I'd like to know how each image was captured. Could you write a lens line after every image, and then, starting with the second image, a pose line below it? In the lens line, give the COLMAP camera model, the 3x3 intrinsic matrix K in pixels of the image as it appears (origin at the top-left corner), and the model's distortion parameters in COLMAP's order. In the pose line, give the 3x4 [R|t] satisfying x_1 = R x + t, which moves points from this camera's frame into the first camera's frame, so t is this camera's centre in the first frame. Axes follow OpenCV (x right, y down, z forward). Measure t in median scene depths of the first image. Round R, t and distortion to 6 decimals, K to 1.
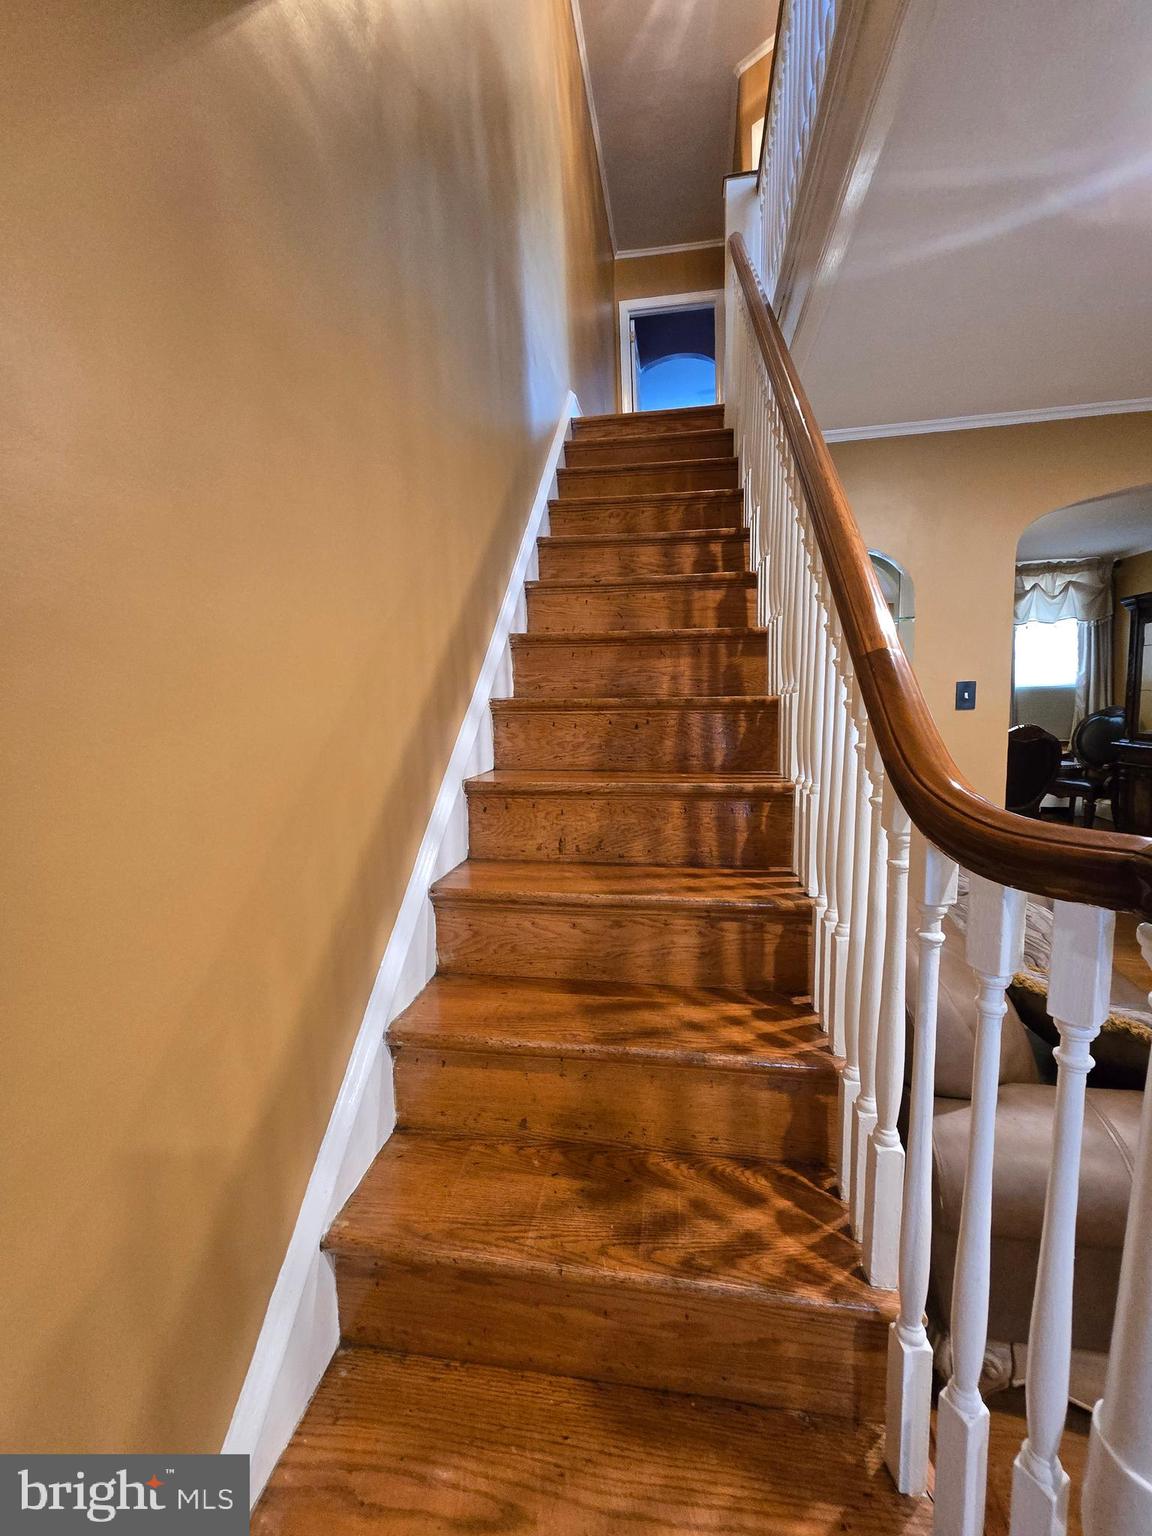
lens RADIAL K [[625.4, 0, 584.7], [0, 625.4, 766.0], [0, 0, 1]] dist [-0.005292, 0.000198]
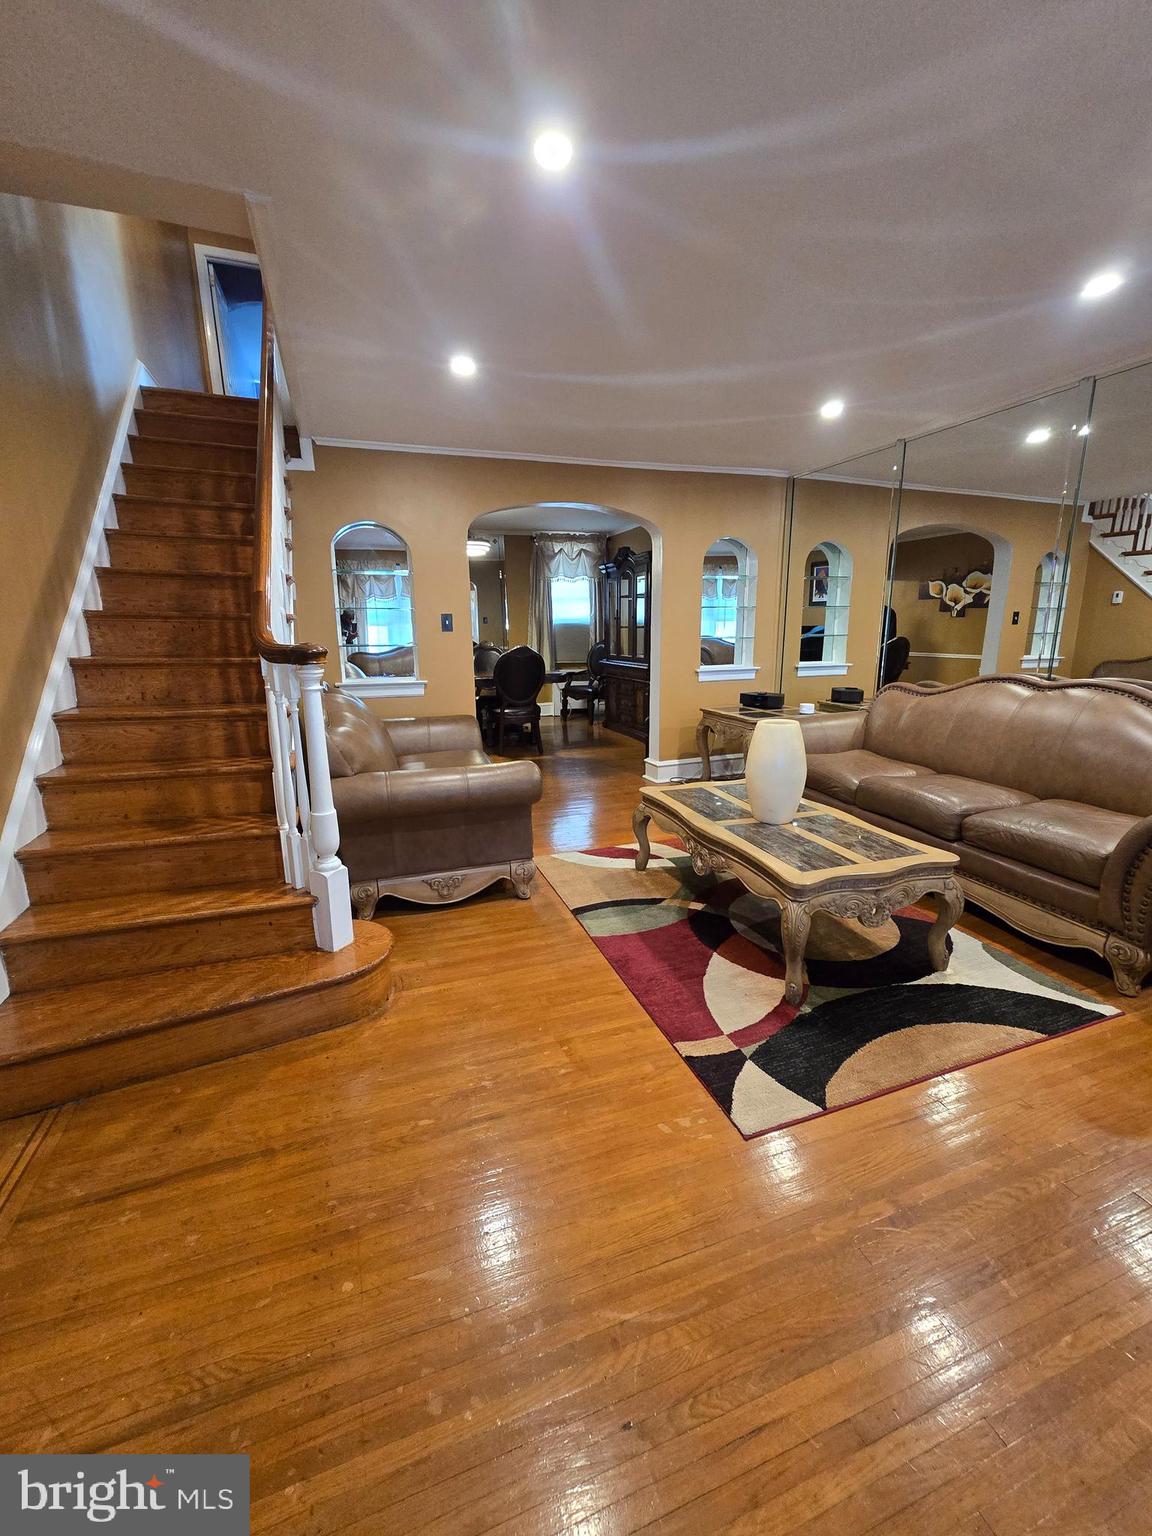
lens RADIAL K [[627.9, 0, 575.9], [0, 627.9, 766.8], [0, 0, 1]] dist [-0.002346, 0.000260]
pose [[0.877819, -0.080712, 0.472143, 0.155298], [0.033953, 0.993707, 0.106745, 0.153485], [-0.477787, -0.077673, 0.875035, -0.970729]]
